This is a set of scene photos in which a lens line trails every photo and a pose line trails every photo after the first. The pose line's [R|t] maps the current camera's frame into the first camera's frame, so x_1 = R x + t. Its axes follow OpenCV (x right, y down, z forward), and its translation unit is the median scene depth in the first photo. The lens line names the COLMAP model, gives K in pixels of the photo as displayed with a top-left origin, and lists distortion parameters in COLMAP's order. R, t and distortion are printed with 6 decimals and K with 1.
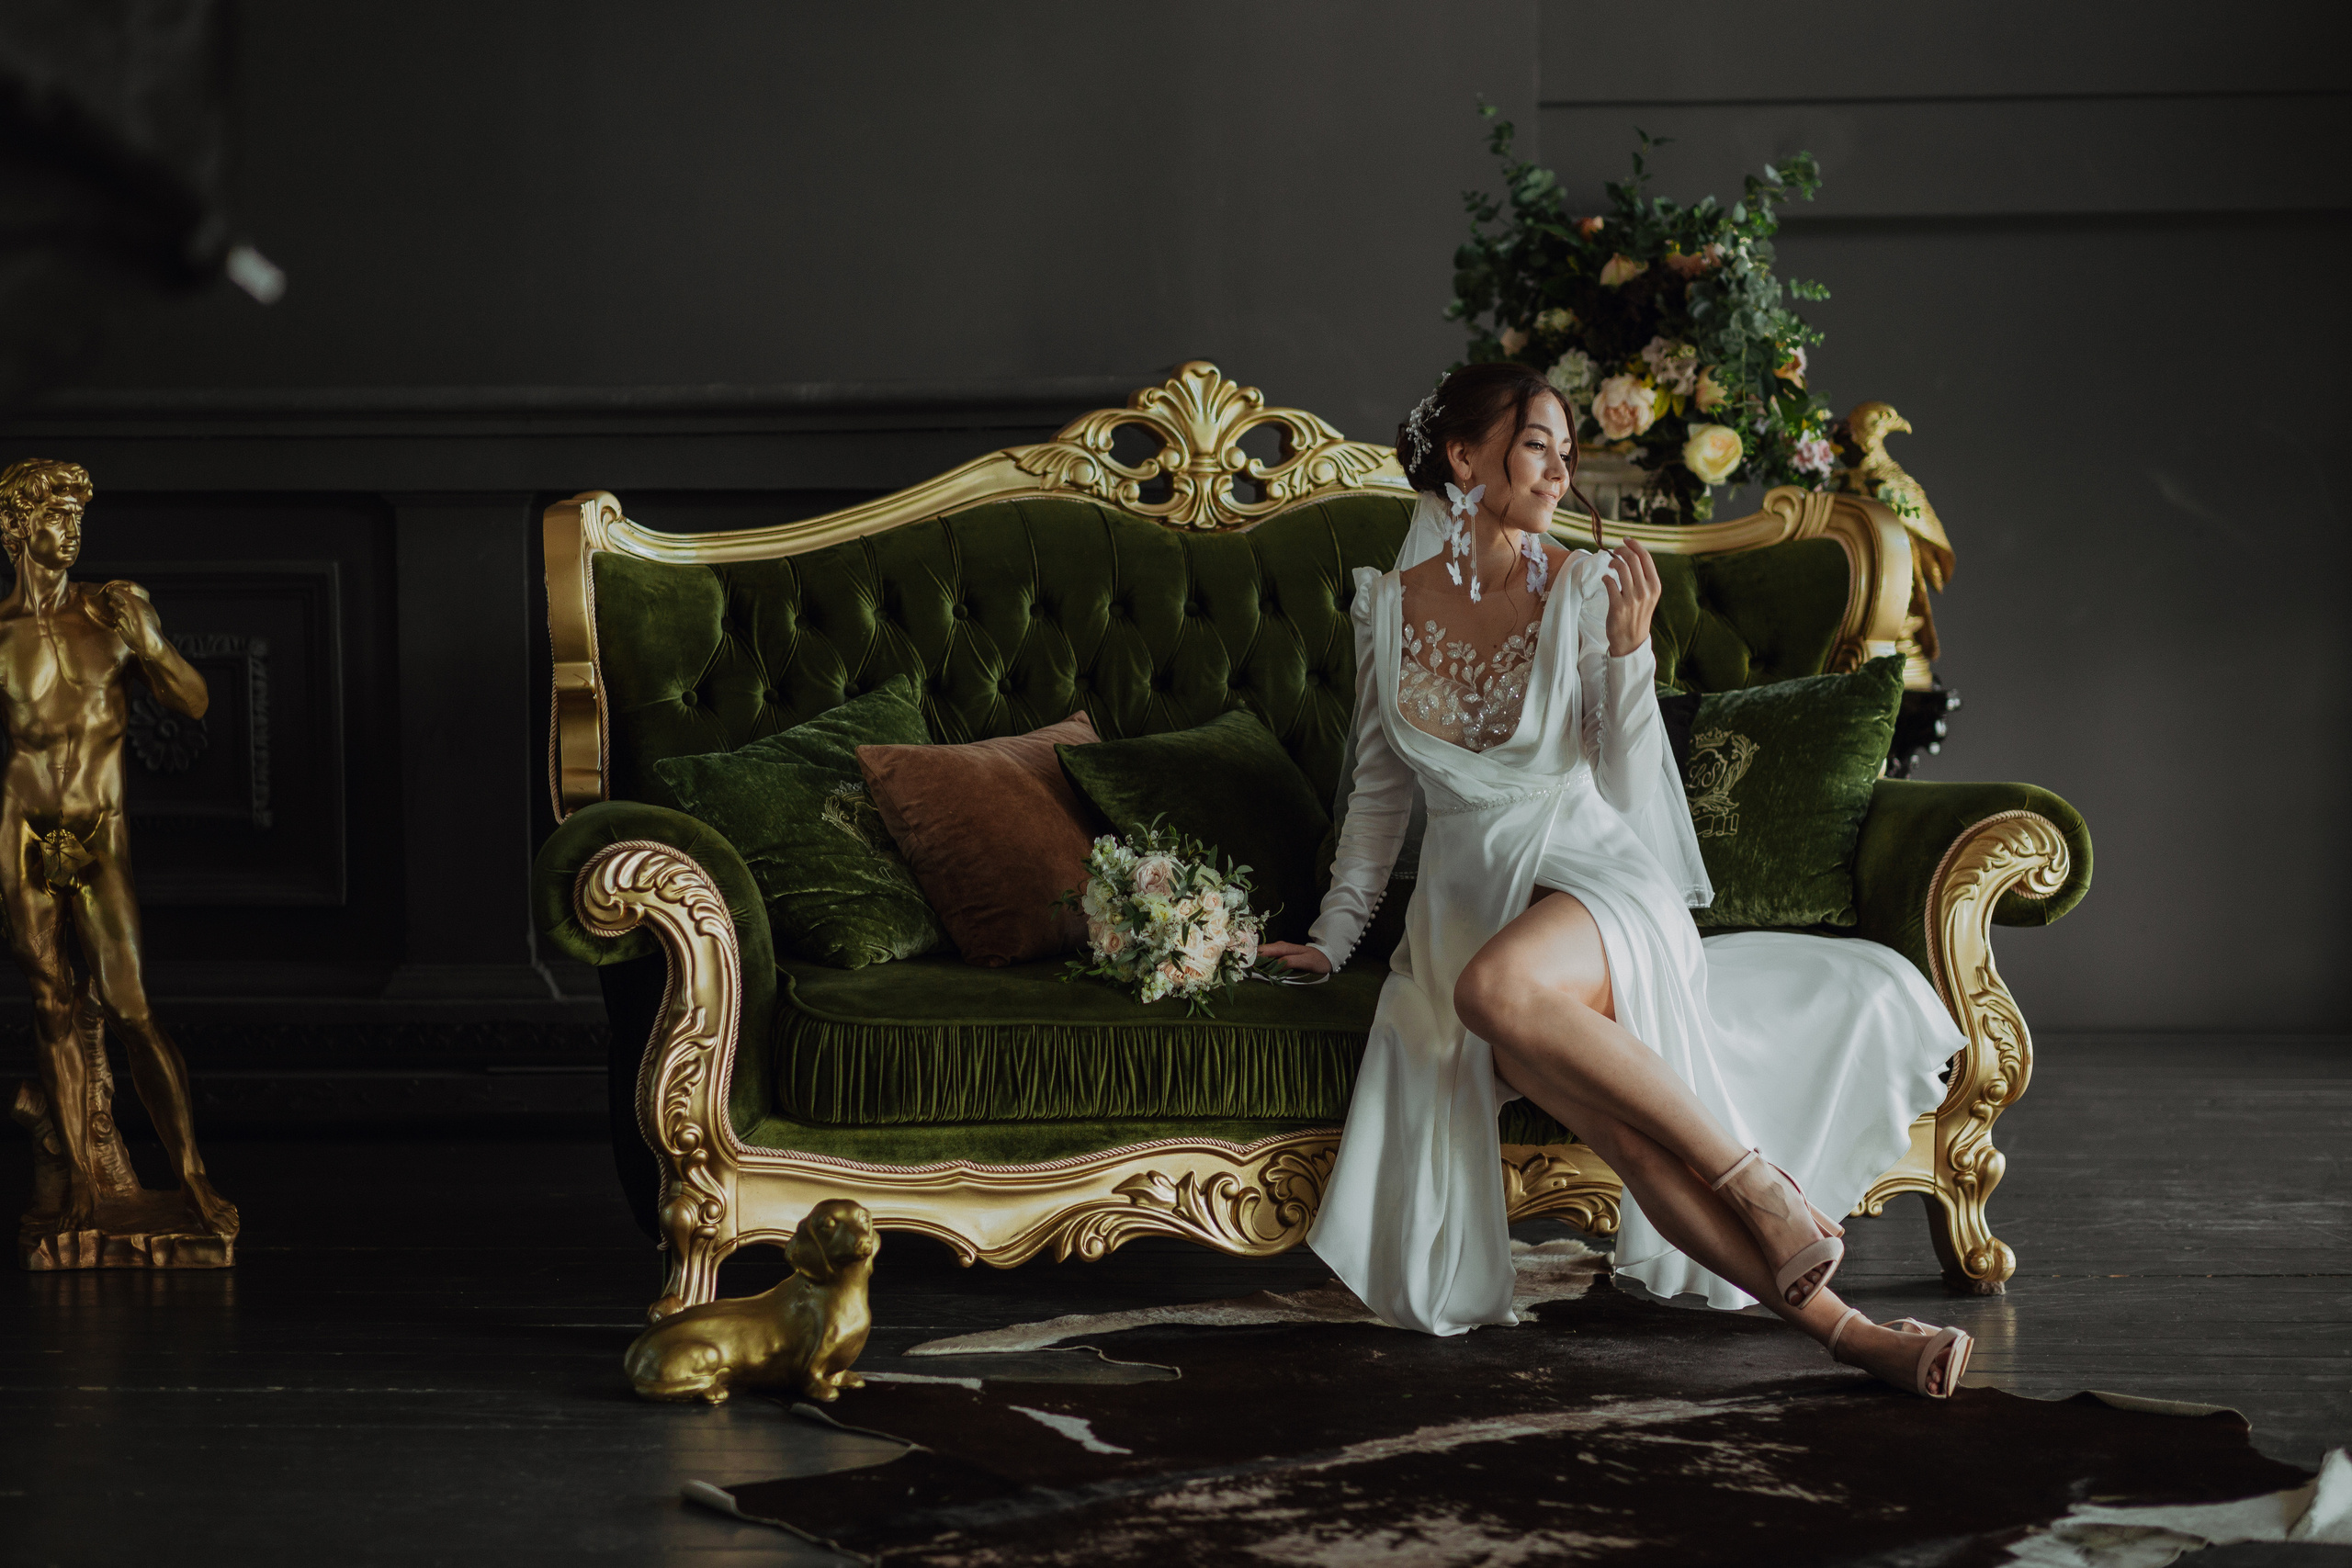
lens RADIAL K [[5670.8, 0, 1176.0], [0, 5670.8, 784.0], [0, 0, 1]] dist [0.194221, 0.042171]
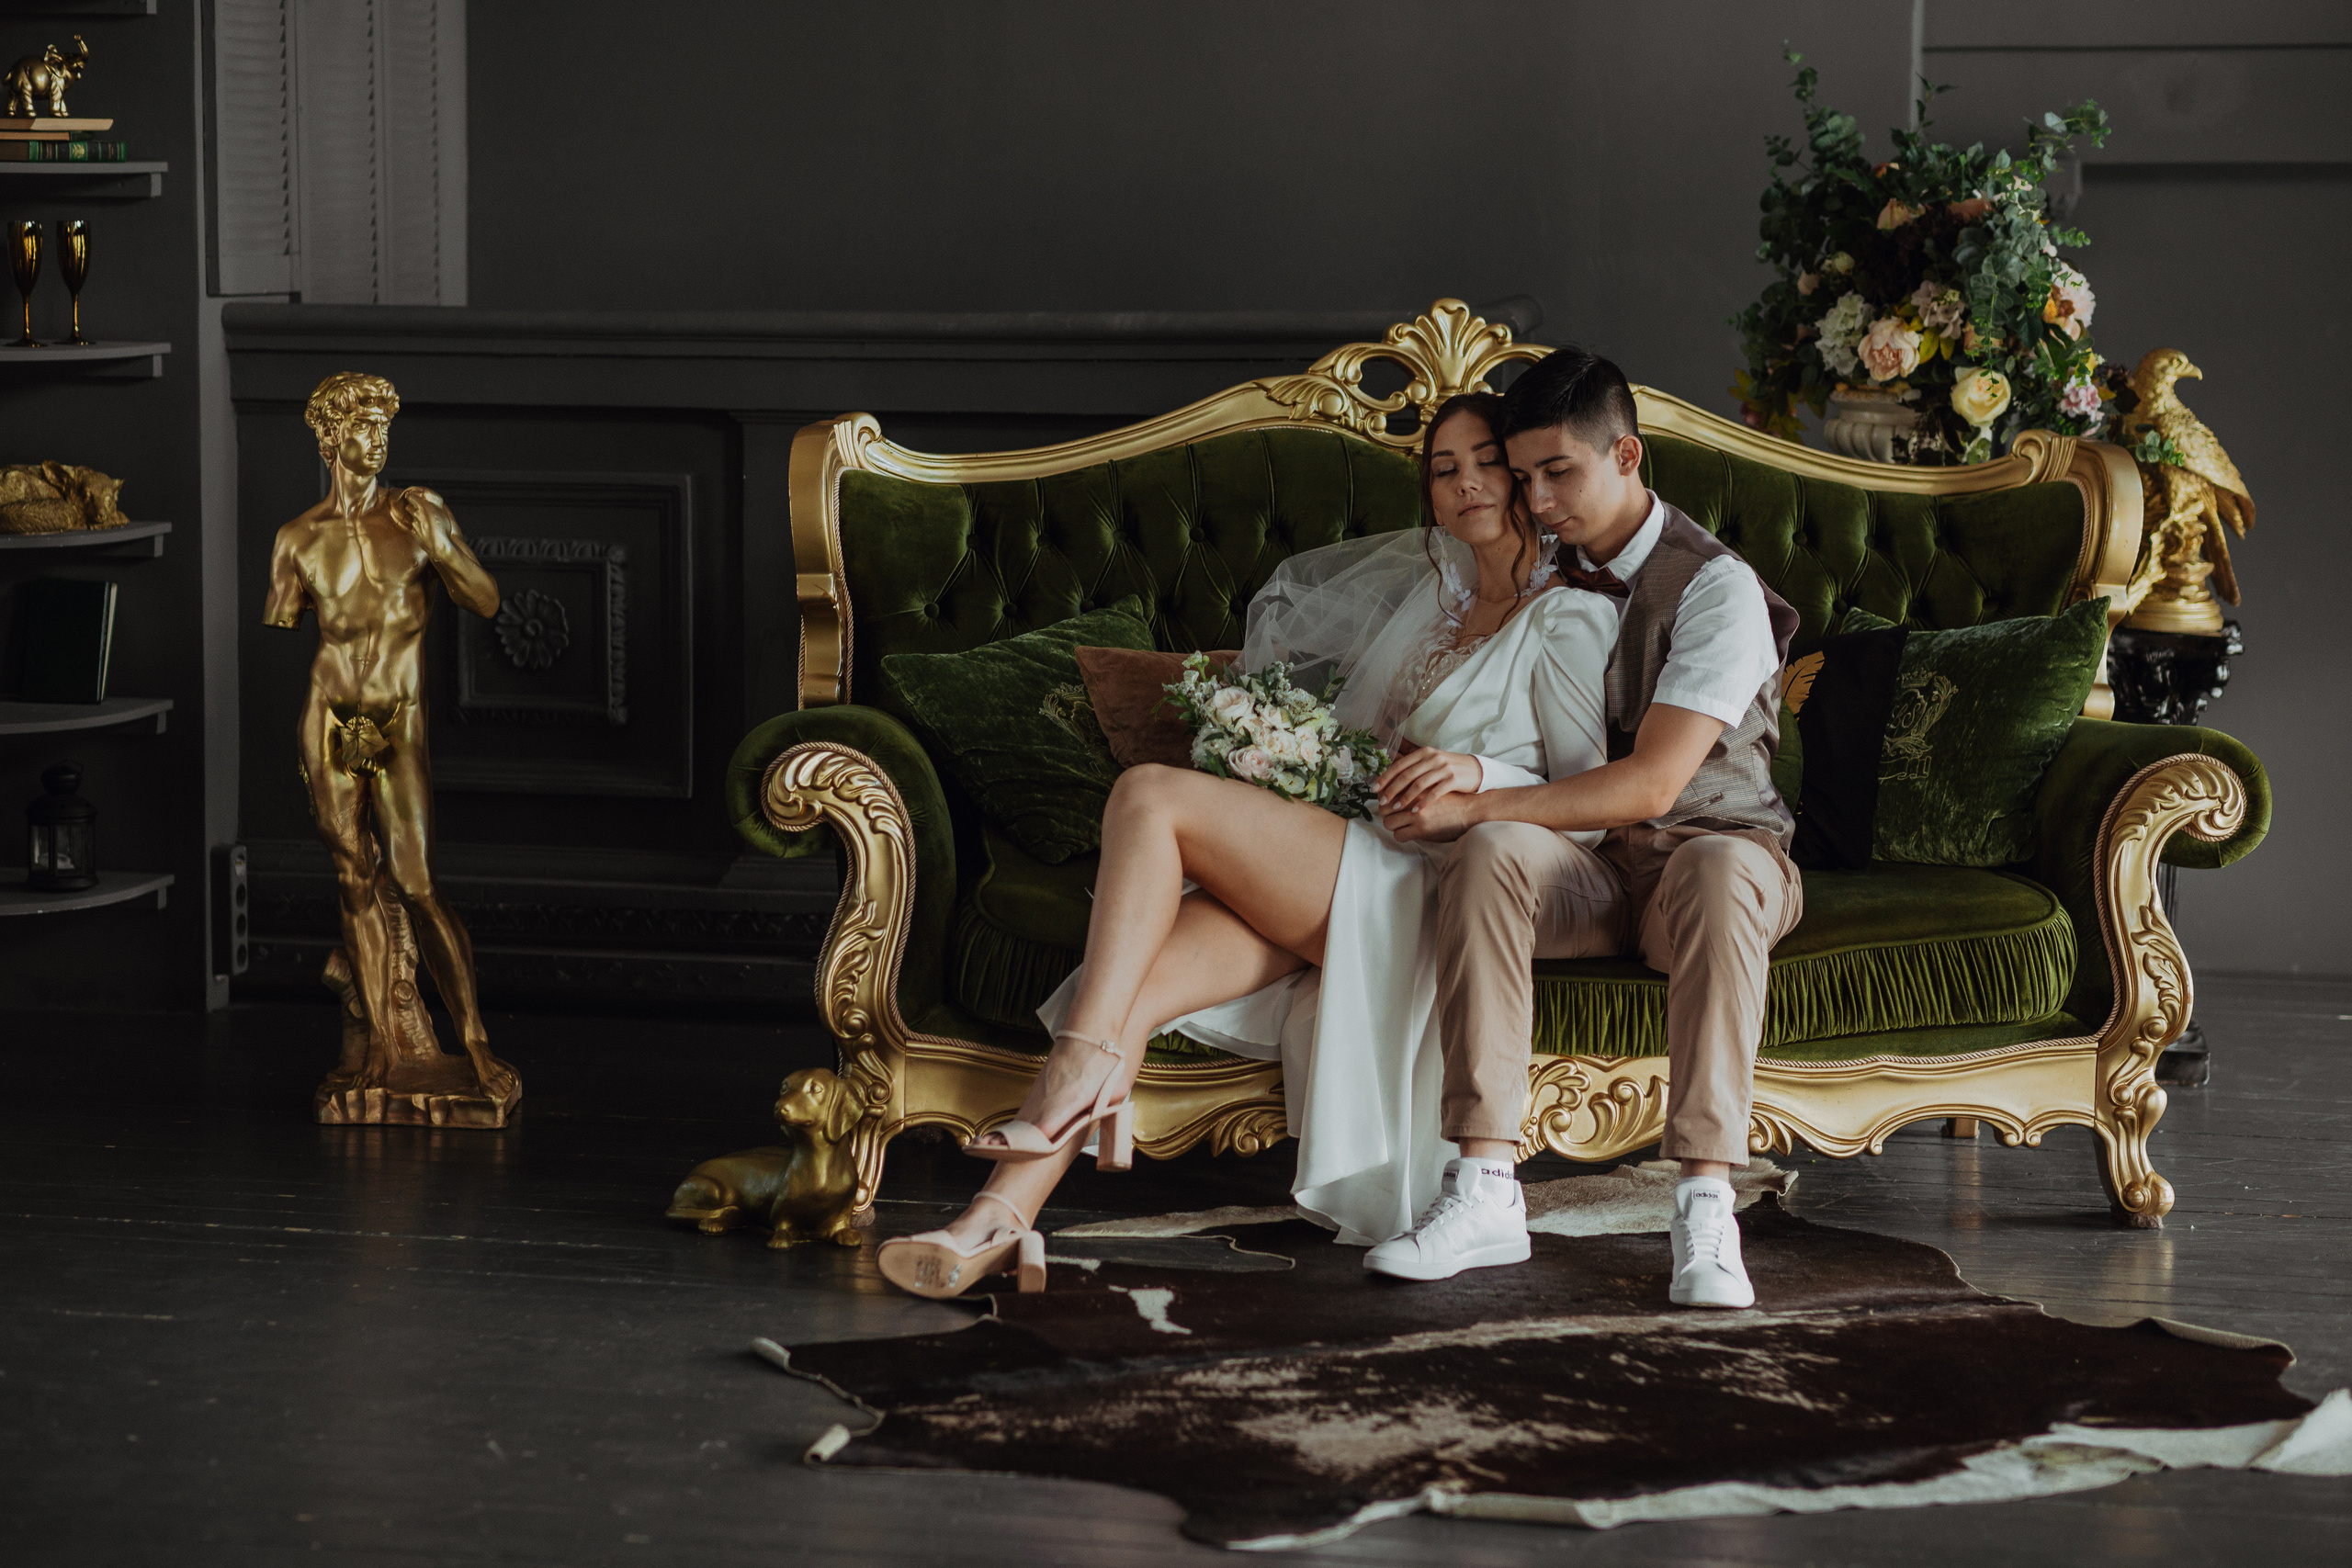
lens RADIAL K [[5670.8, 0, 1176.0], [0, 5670.8, 784.0], [0, 0, 1]] dist [0.194221, 0.042171]
pose [[0.985117, 0.031236, -0.169026, 0.138663], [-0.029020, 0.999458, 0.015563, -0.000555], [0.169421, -0.010426, 0.985489, -0.033272]]
